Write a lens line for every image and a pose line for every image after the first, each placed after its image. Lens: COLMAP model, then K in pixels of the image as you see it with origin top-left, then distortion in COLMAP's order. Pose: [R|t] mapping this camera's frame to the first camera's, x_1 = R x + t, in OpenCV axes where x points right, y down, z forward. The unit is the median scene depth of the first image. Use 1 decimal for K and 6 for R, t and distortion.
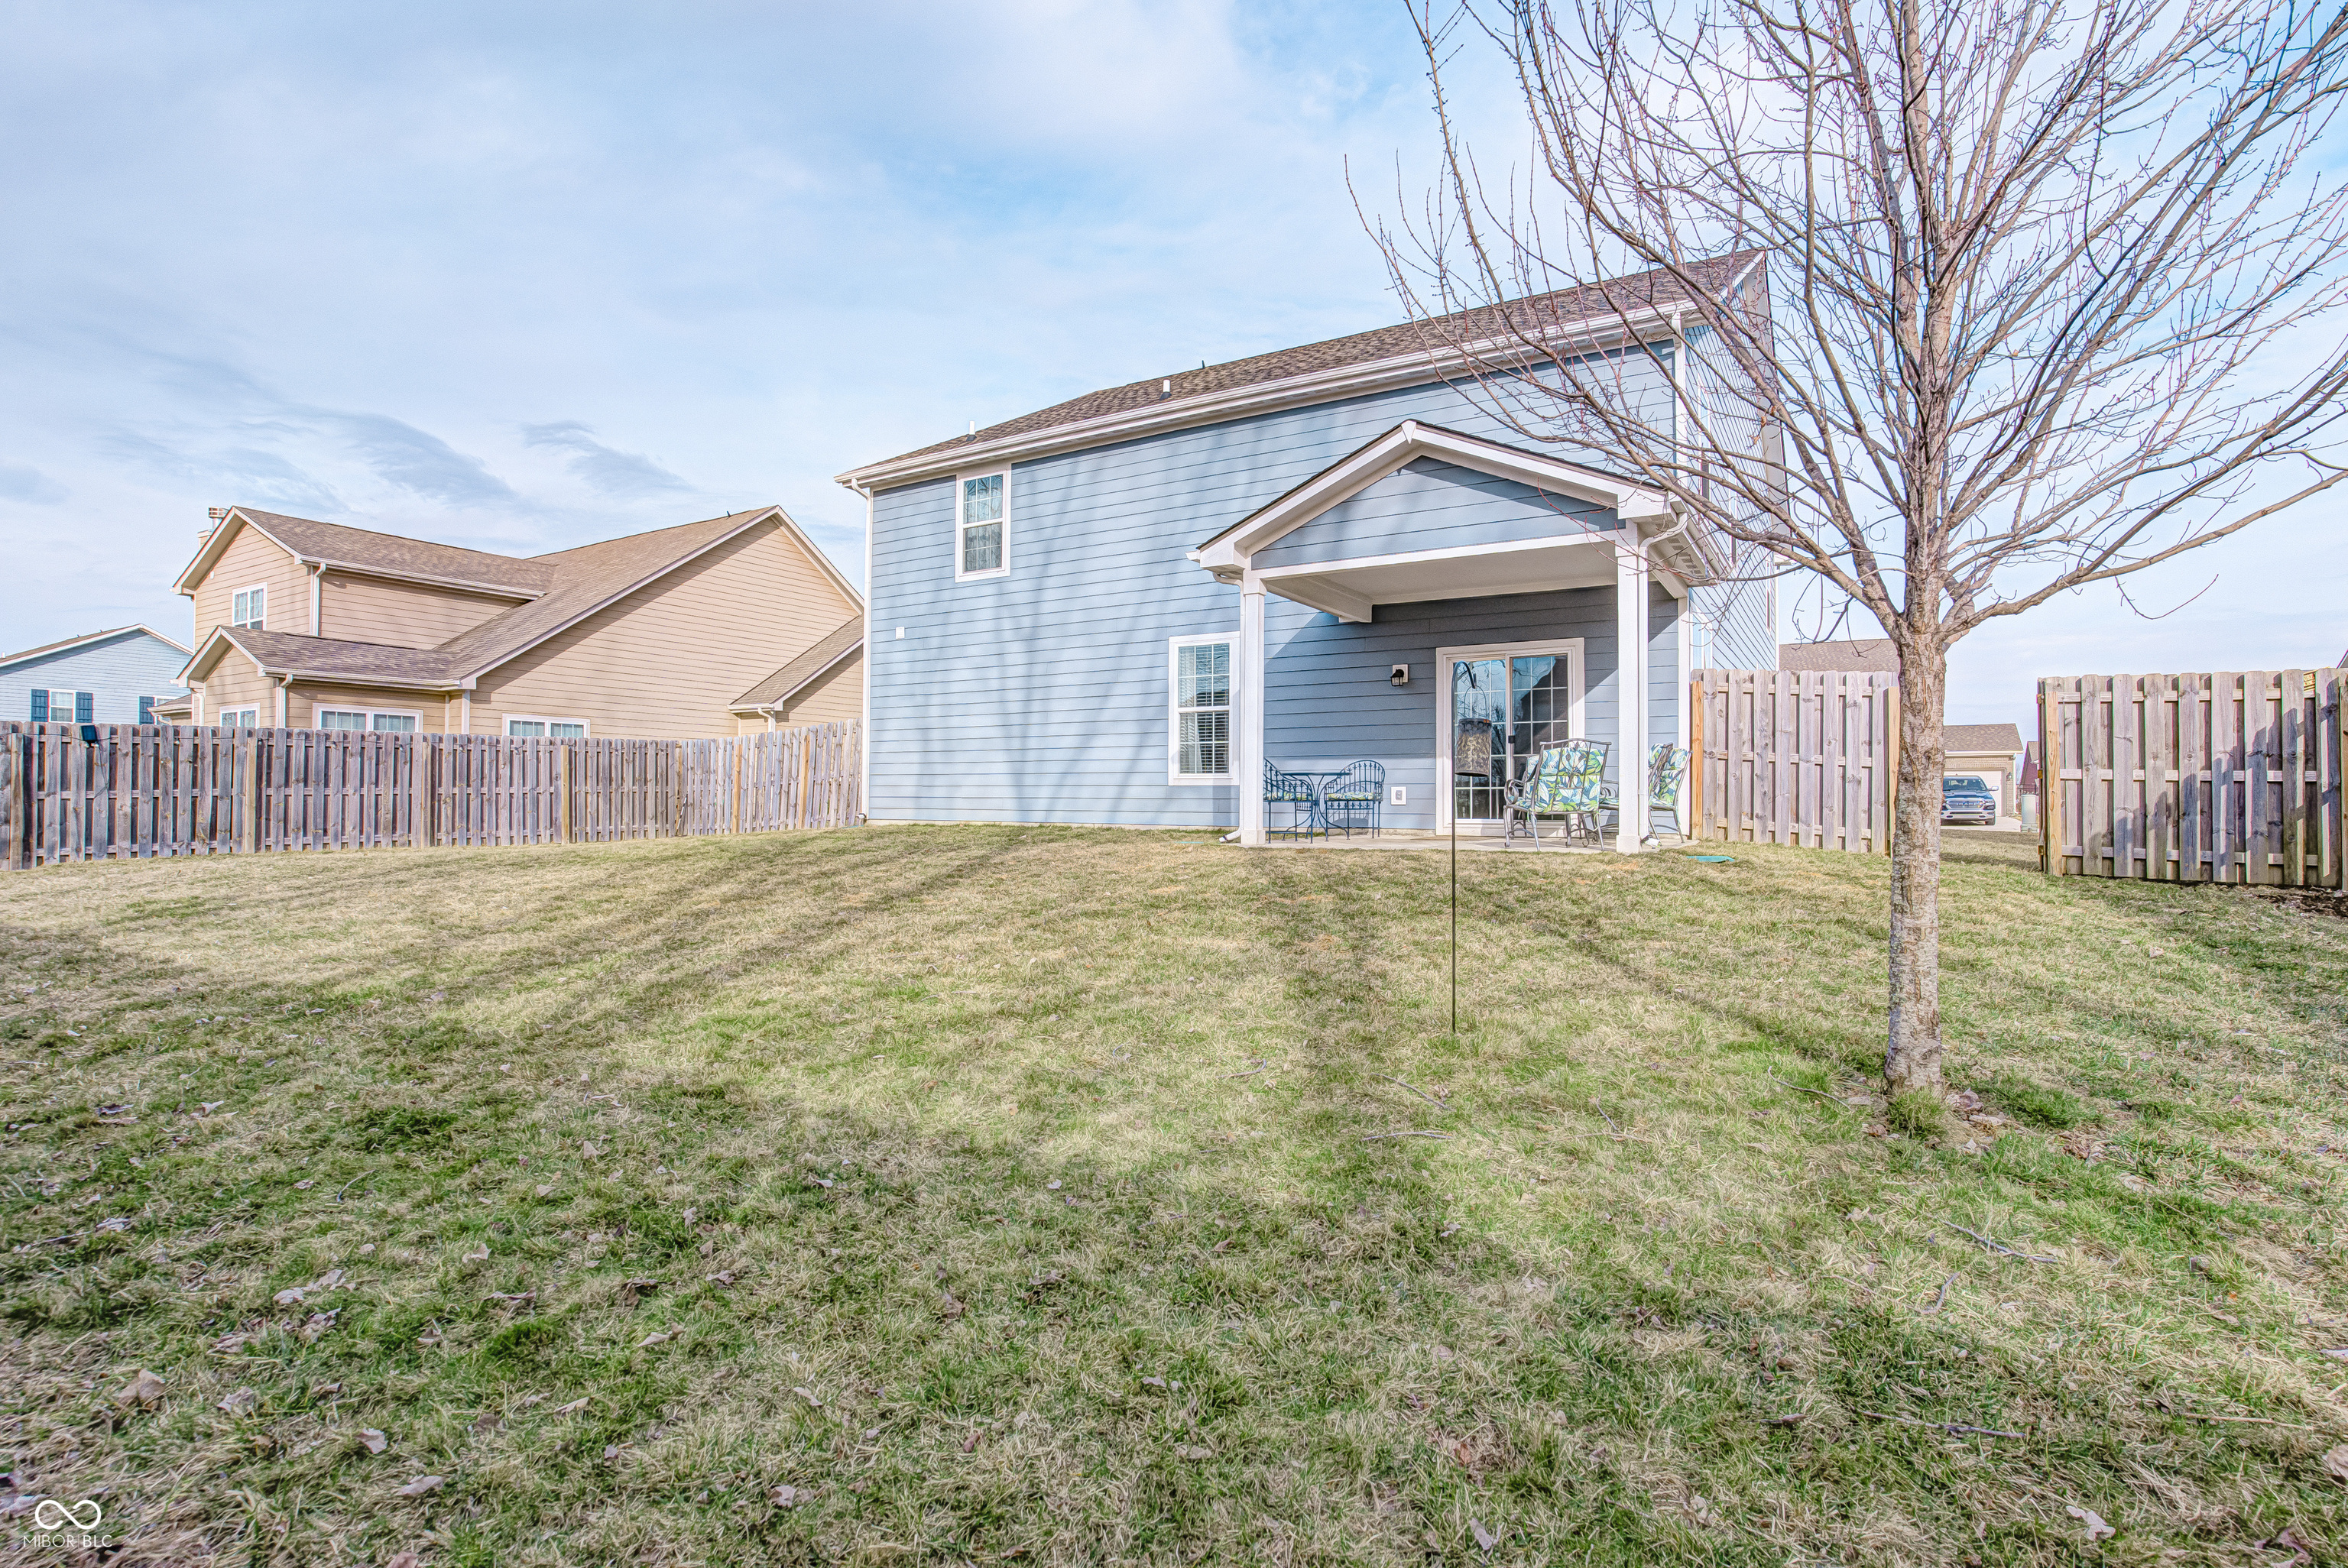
lens RADIAL K [[1179.6, 0, 1171.9], [0, 1179.6, 792.4], [0, 0, 1]] dist [-0.037423, 0.004674]
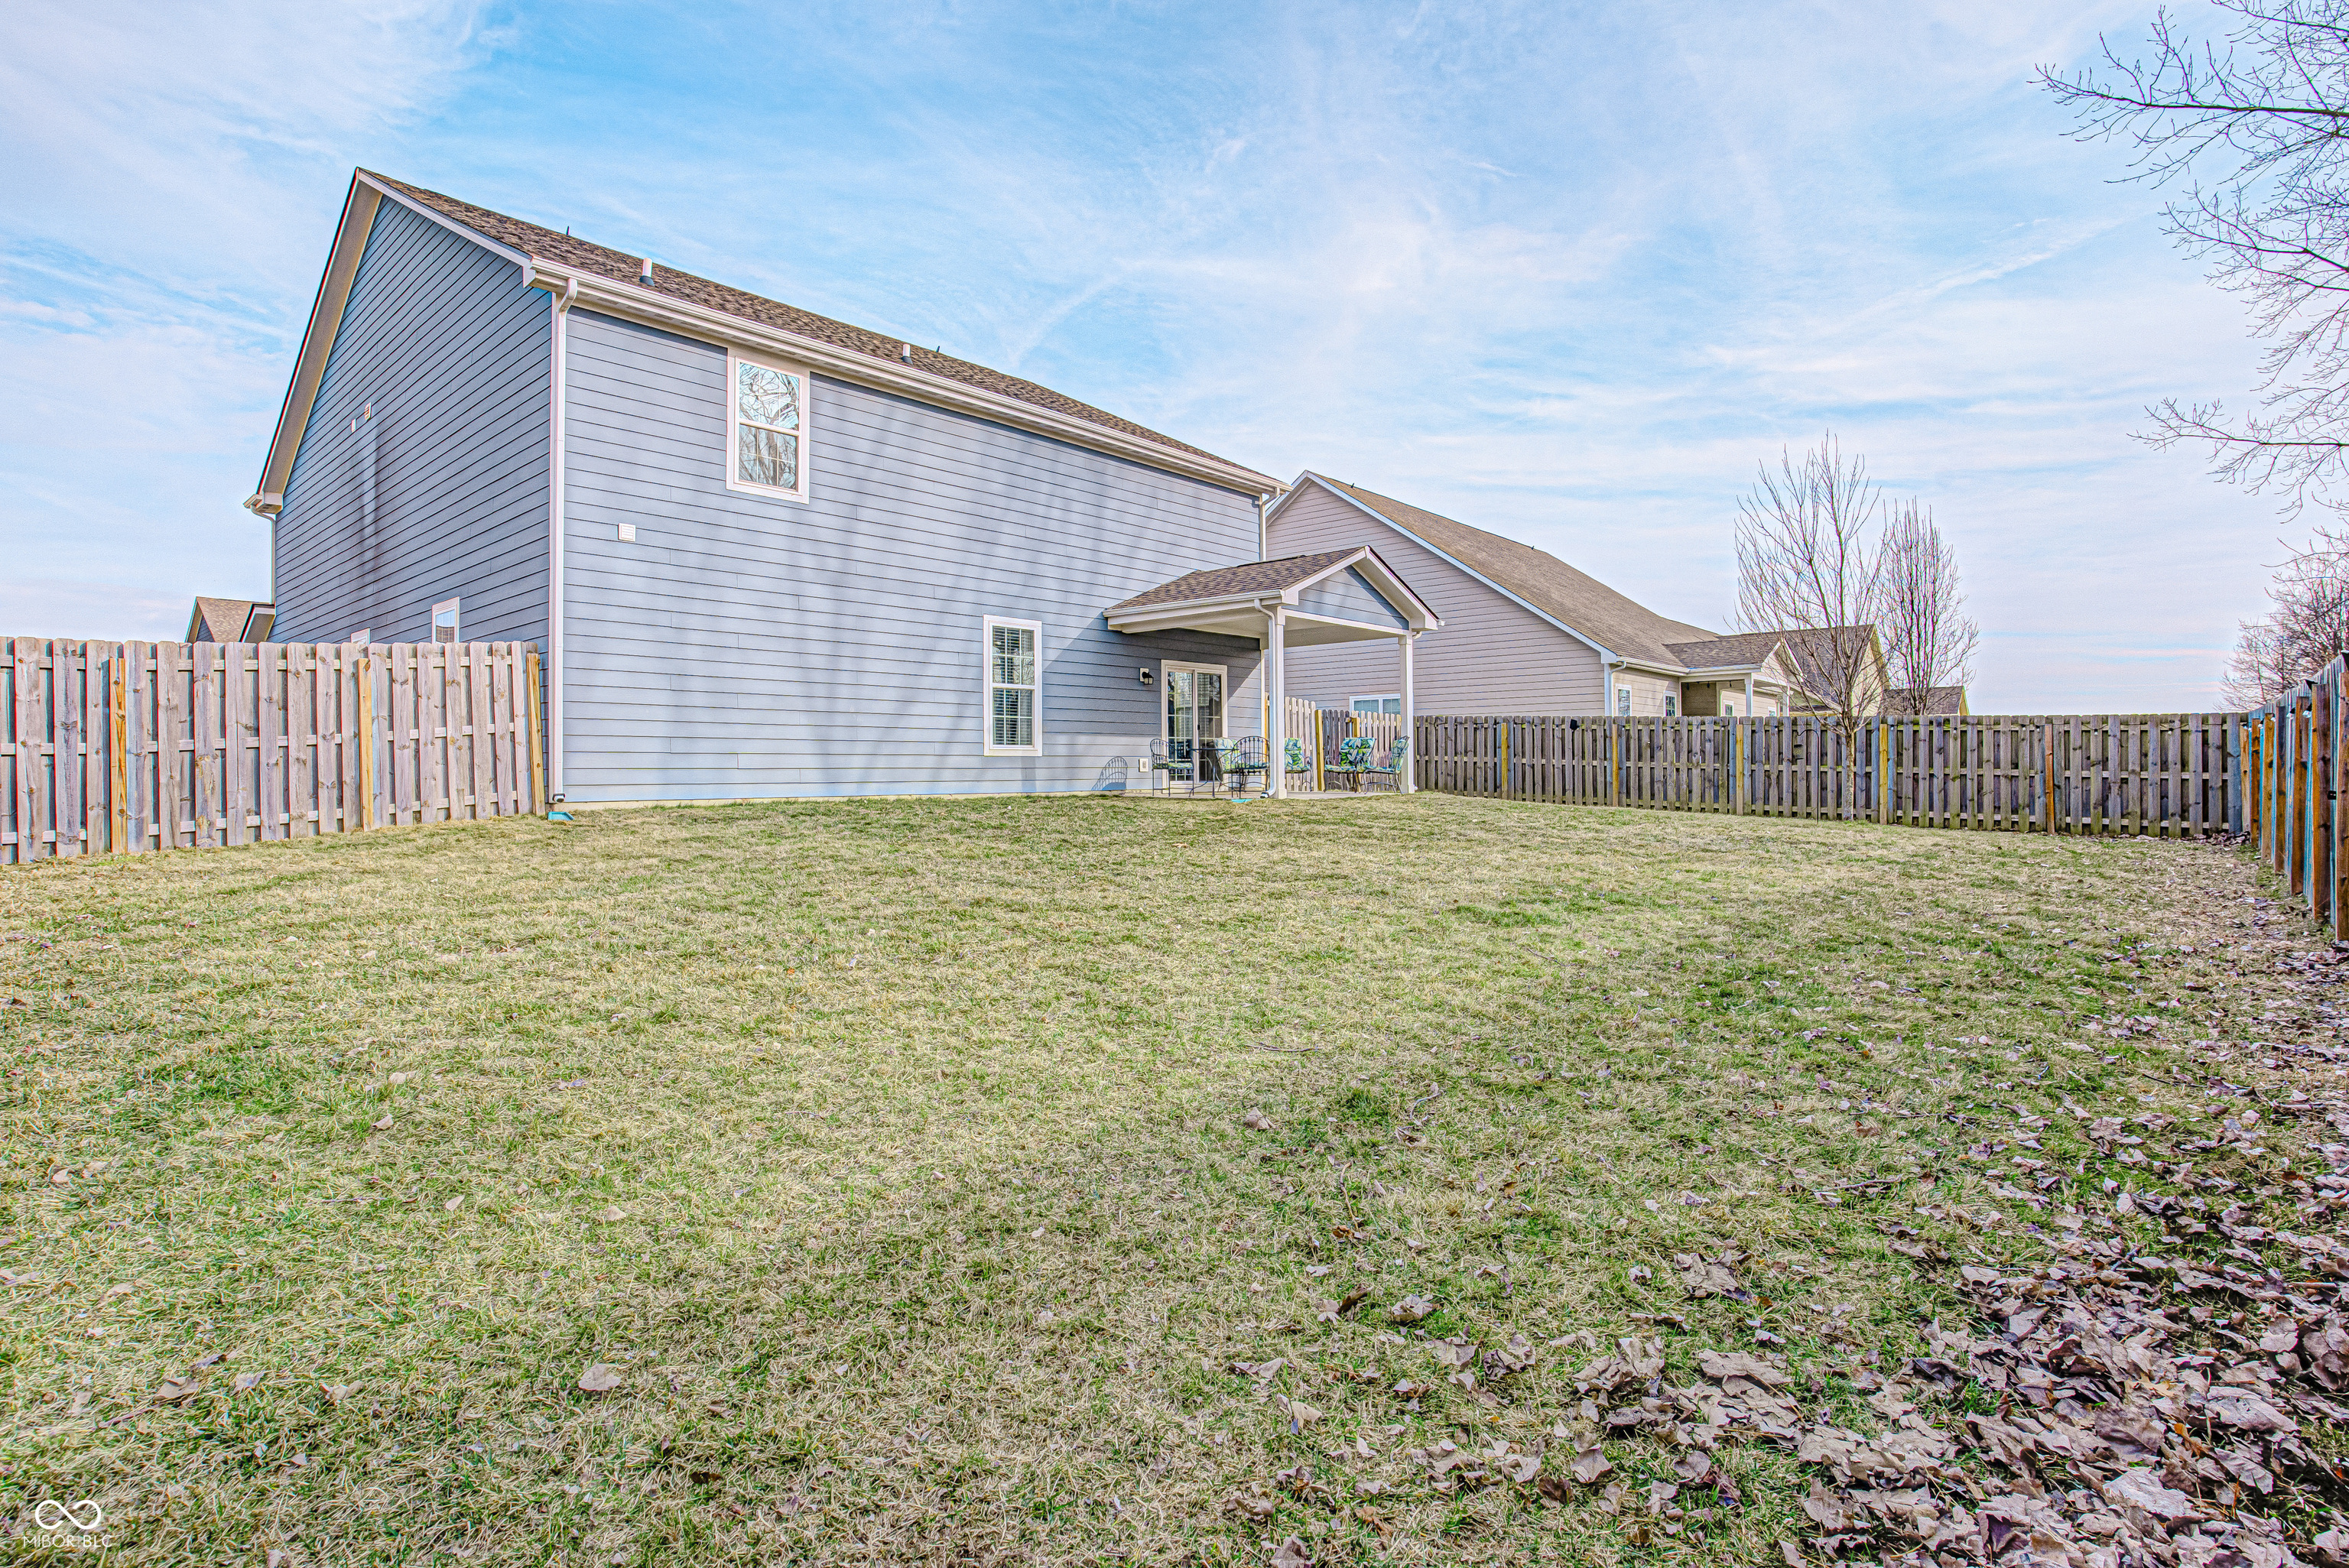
lens RADIAL K [[1180.2, 0, 1171.3], [0, 1180.2, 771.2], [0, 0, 1]] dist [-0.037423, 0.004674]
pose [[0.154648, -0.004352, 0.987960, -1.022946], [-0.003092, 0.999983, 0.004889, 0.002514], [-0.987965, -0.003810, 0.154632, 0.675627]]
